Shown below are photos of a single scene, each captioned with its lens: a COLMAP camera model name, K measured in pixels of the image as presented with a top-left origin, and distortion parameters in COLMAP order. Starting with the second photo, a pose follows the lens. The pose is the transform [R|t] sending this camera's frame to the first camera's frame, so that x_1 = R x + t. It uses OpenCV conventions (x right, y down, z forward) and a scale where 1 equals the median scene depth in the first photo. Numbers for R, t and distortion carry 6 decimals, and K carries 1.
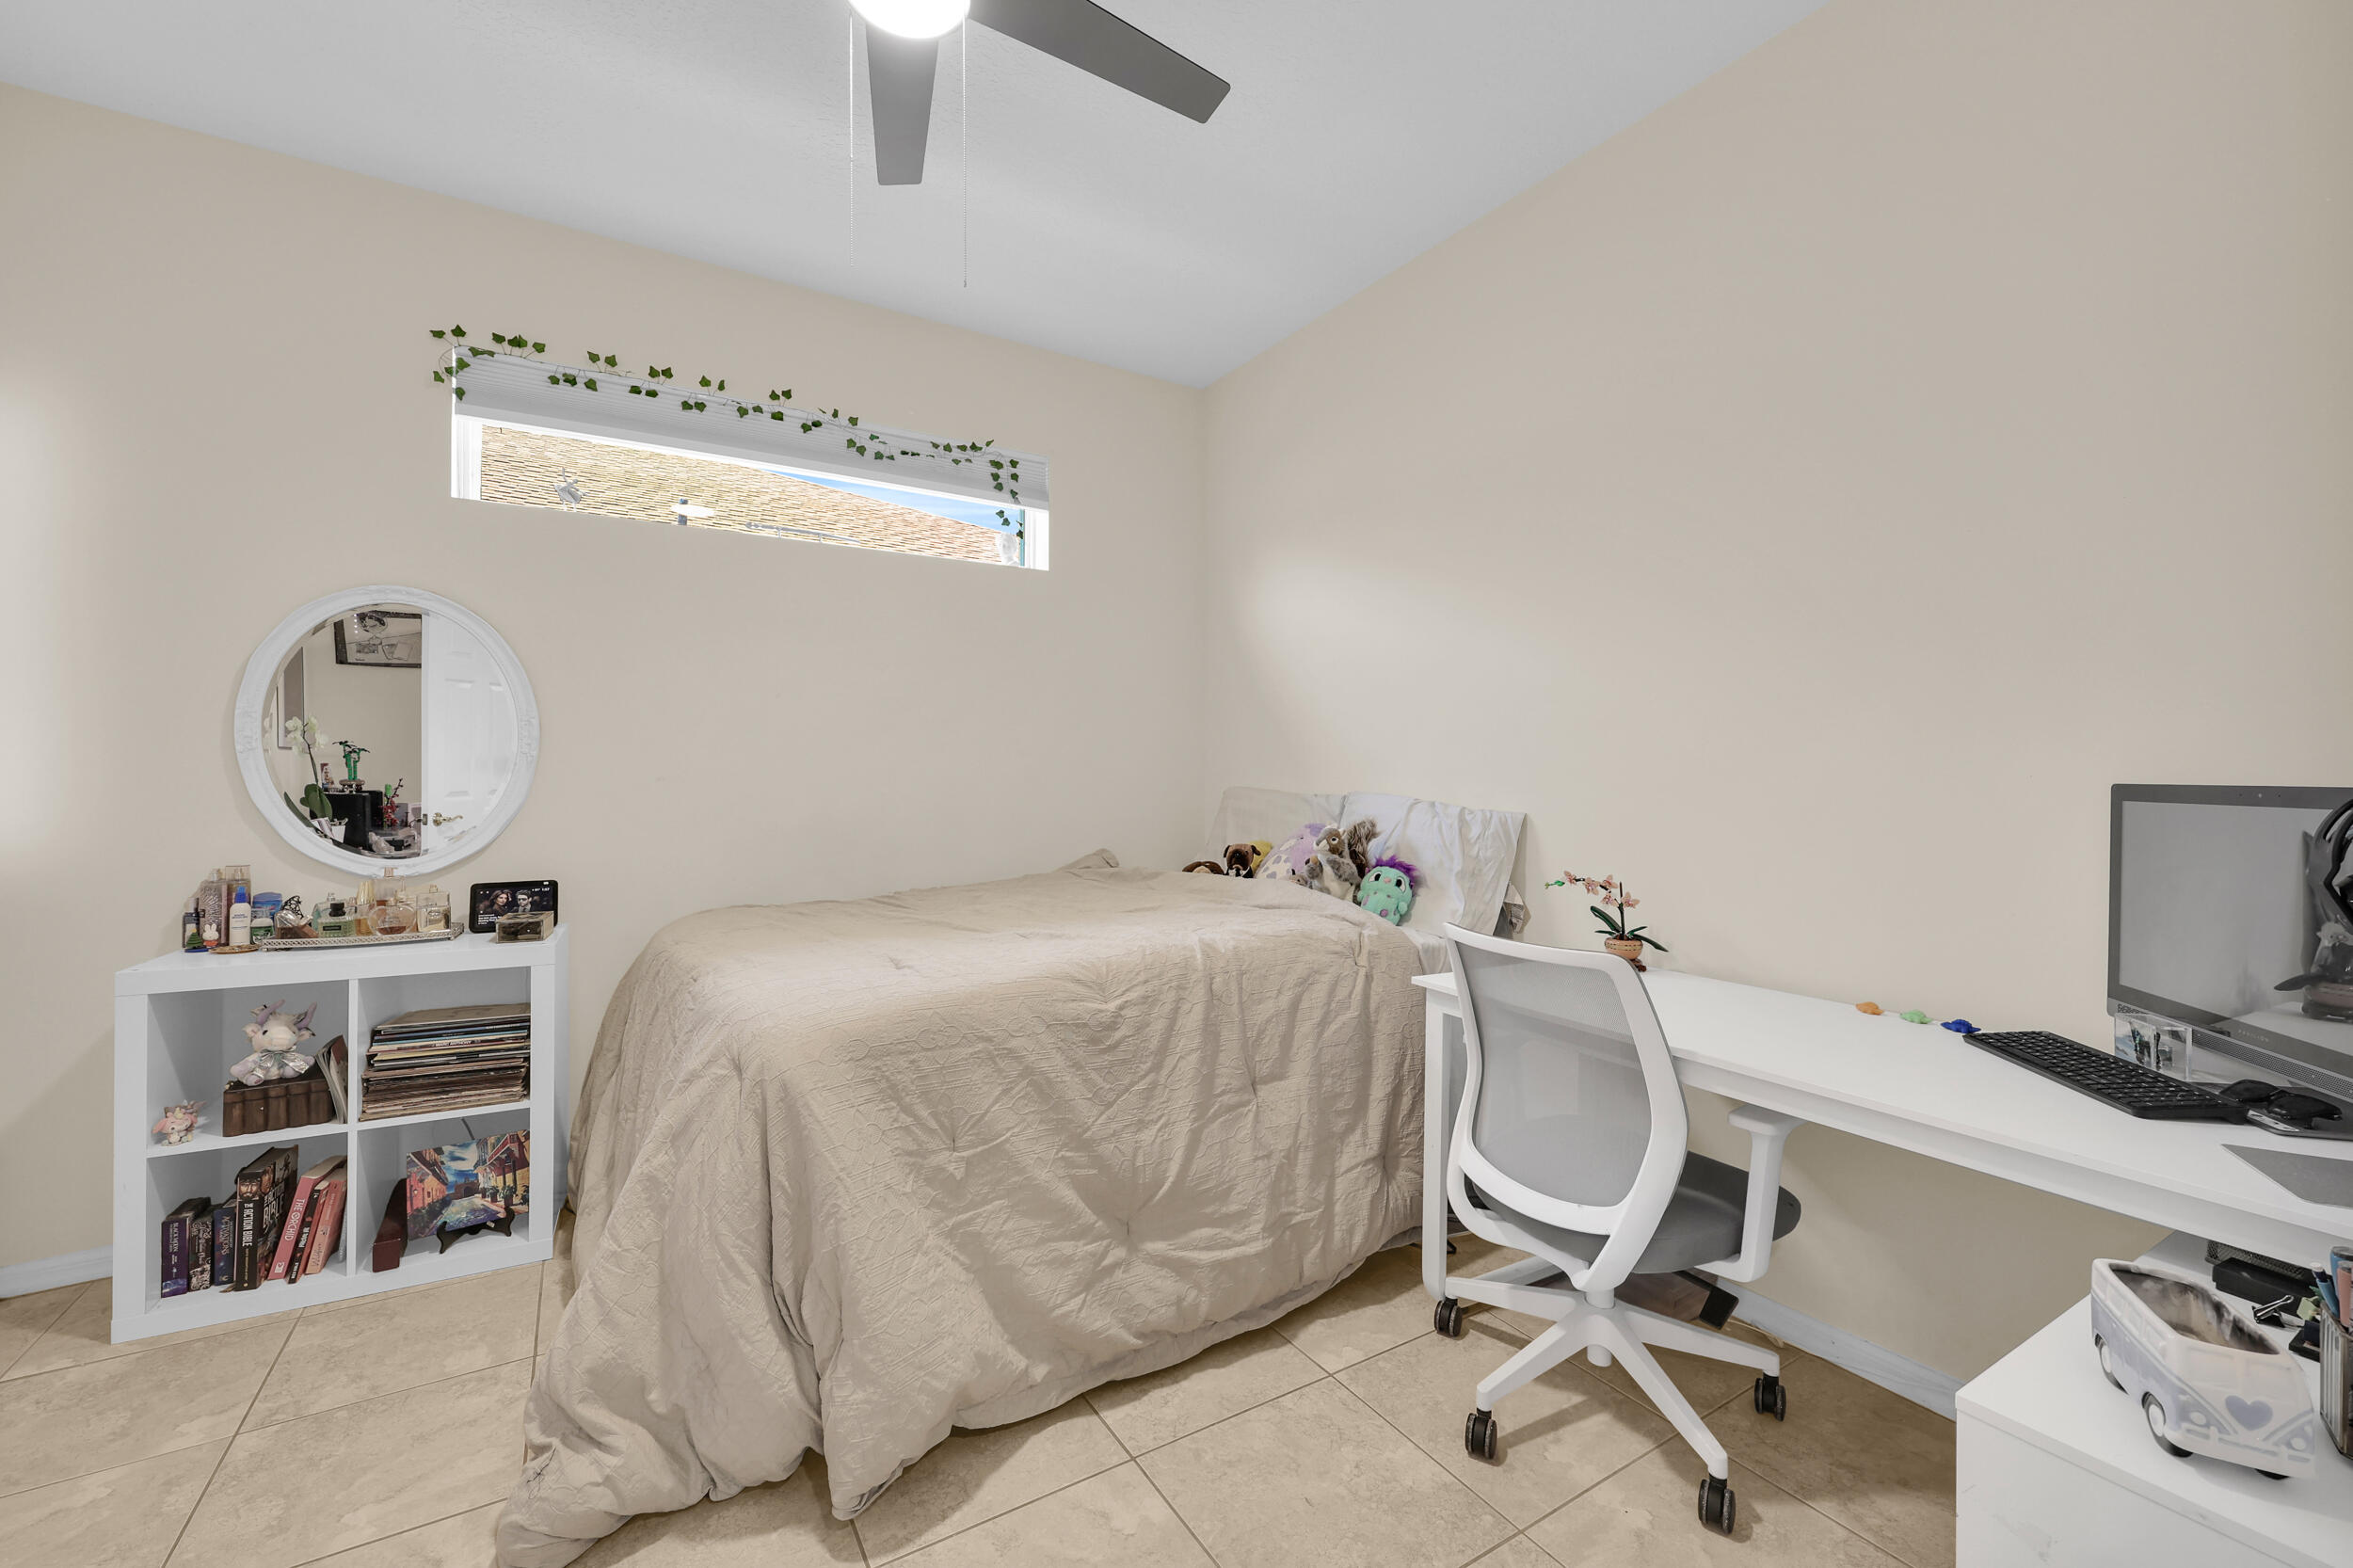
lens RADIAL K [[958.5, 0, 1170.2], [0, 958.5, 773.7], [0, 0, 1]] dist [0.001611, 0.000879]
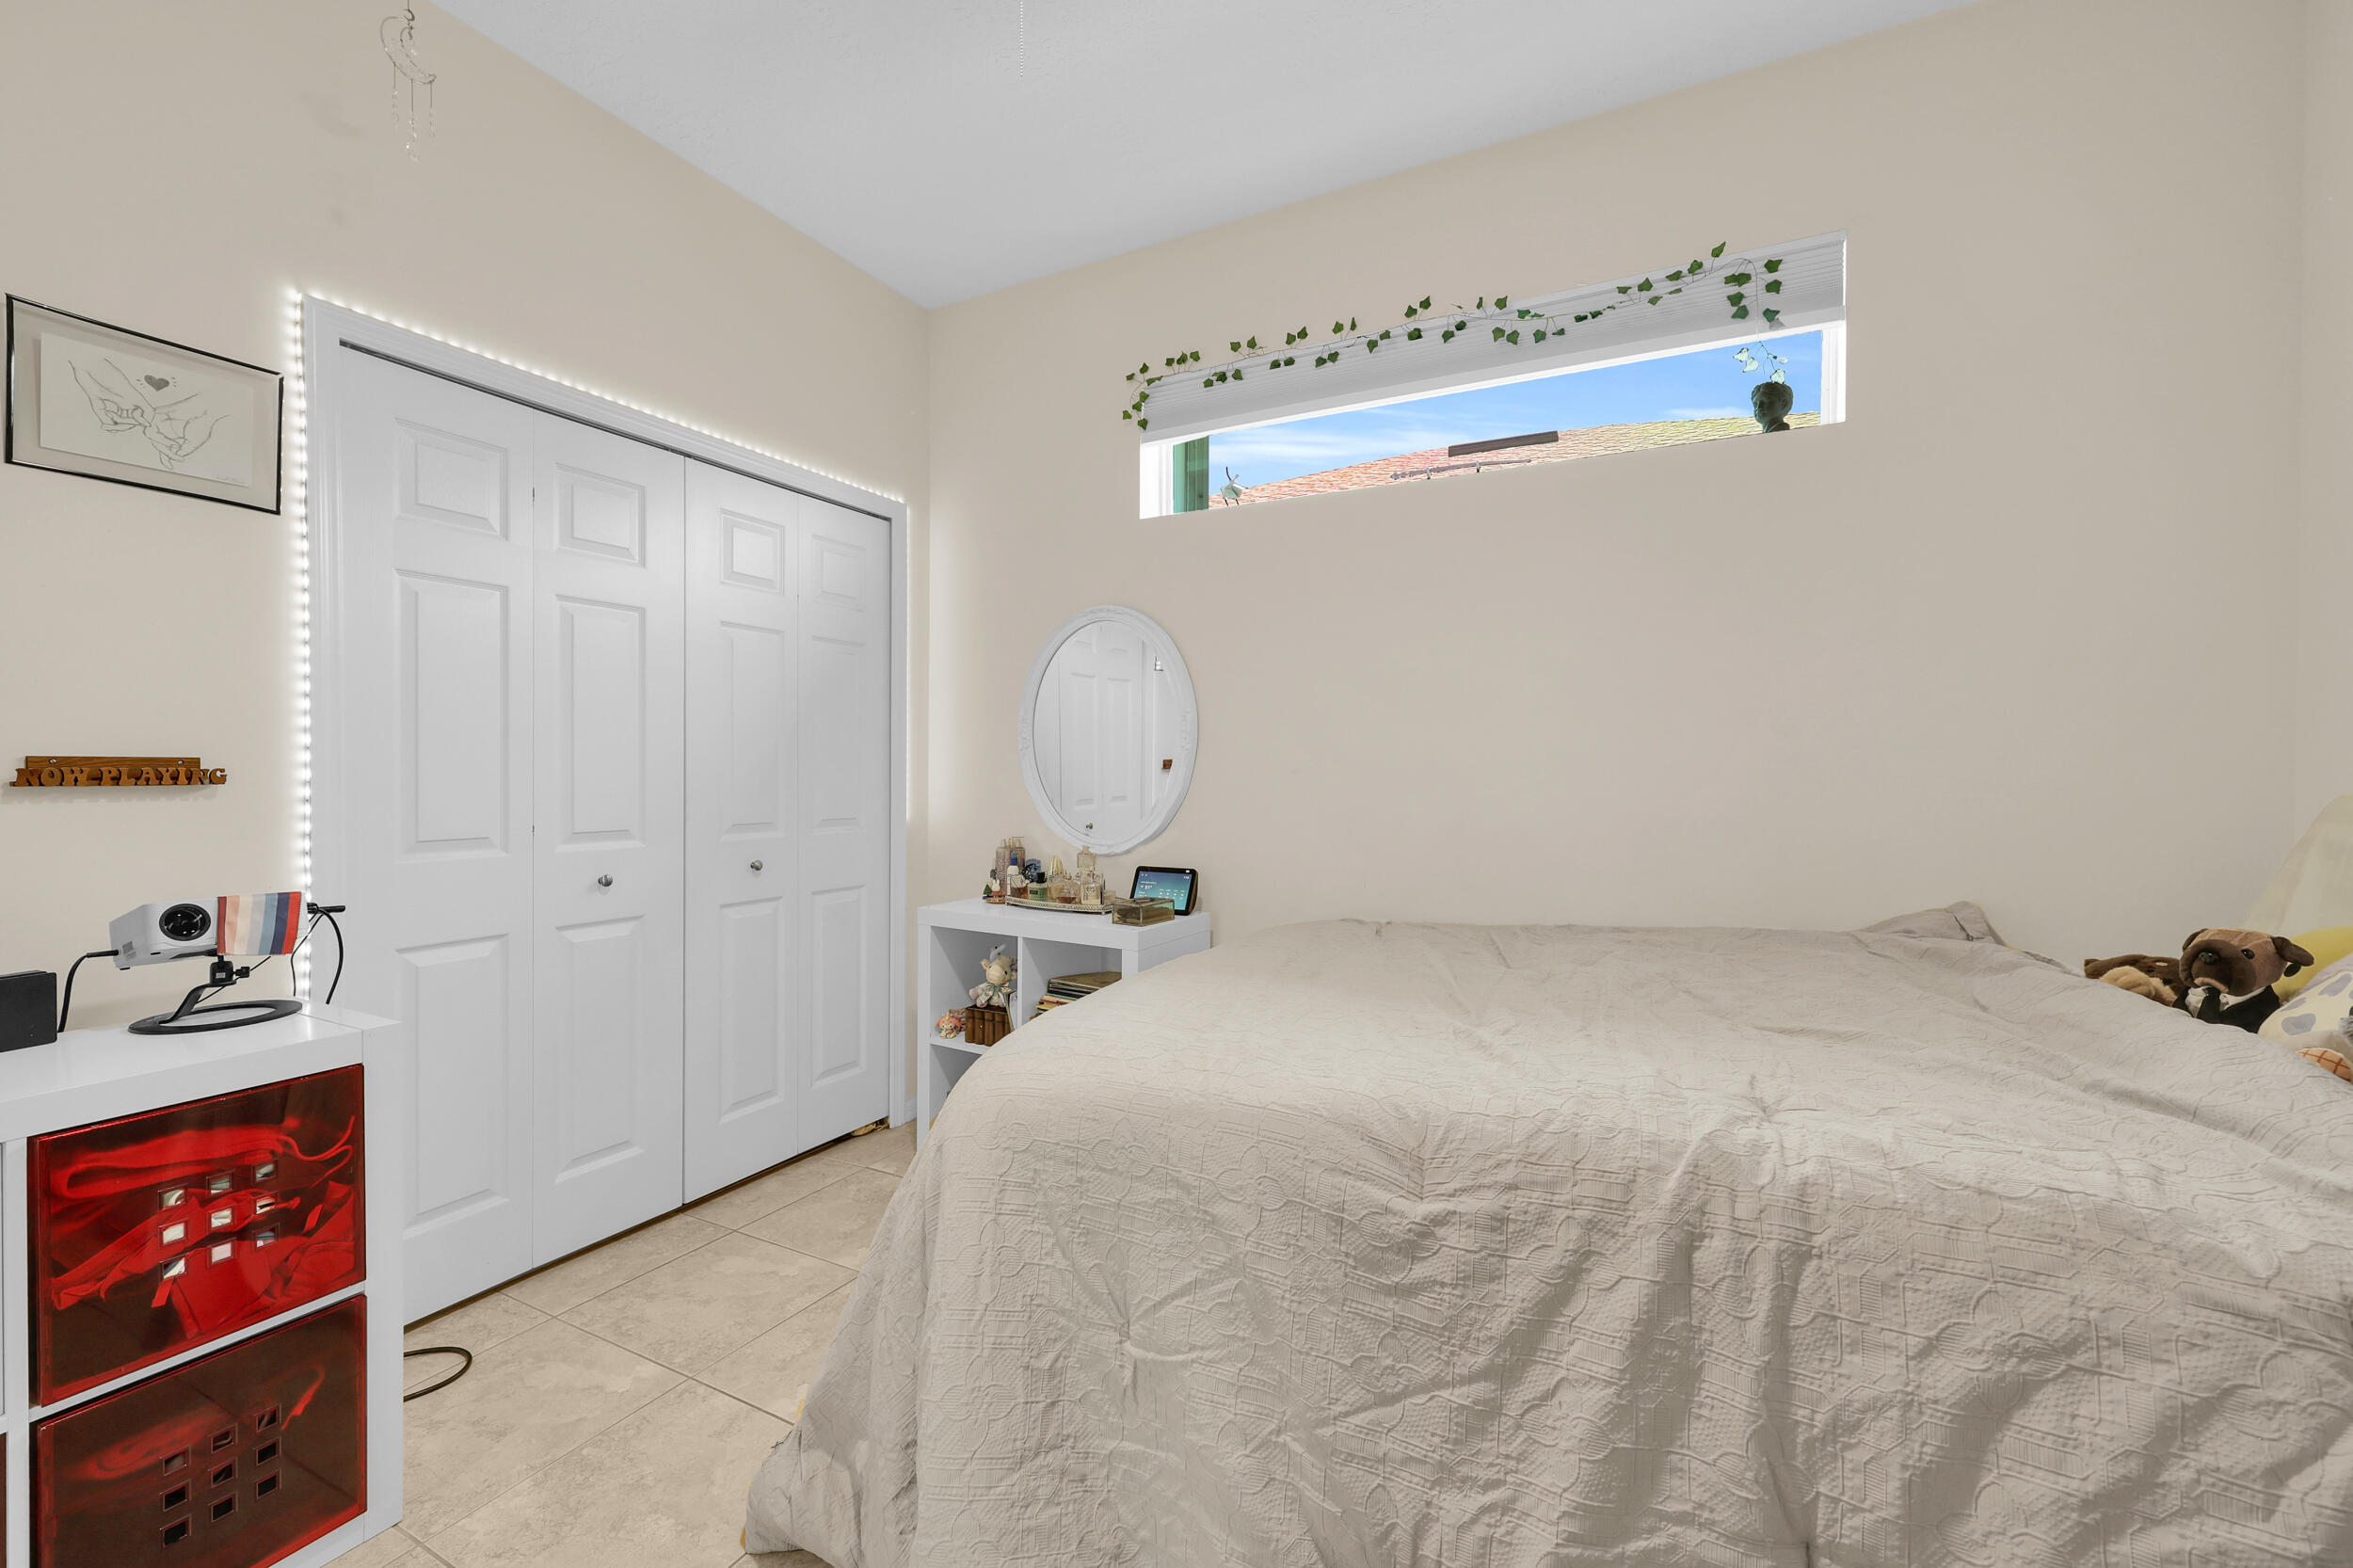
lens RADIAL K [[958.5, 0, 1173.4], [0, 958.5, 776.2], [0, 0, 1]] dist [0.001611, 0.000879]
pose [[0.510420, 0.005837, -0.859905, 0.262560], [0.001306, 0.999971, 0.007562, 0.003368], [0.859924, -0.004983, 0.510397, 0.518648]]
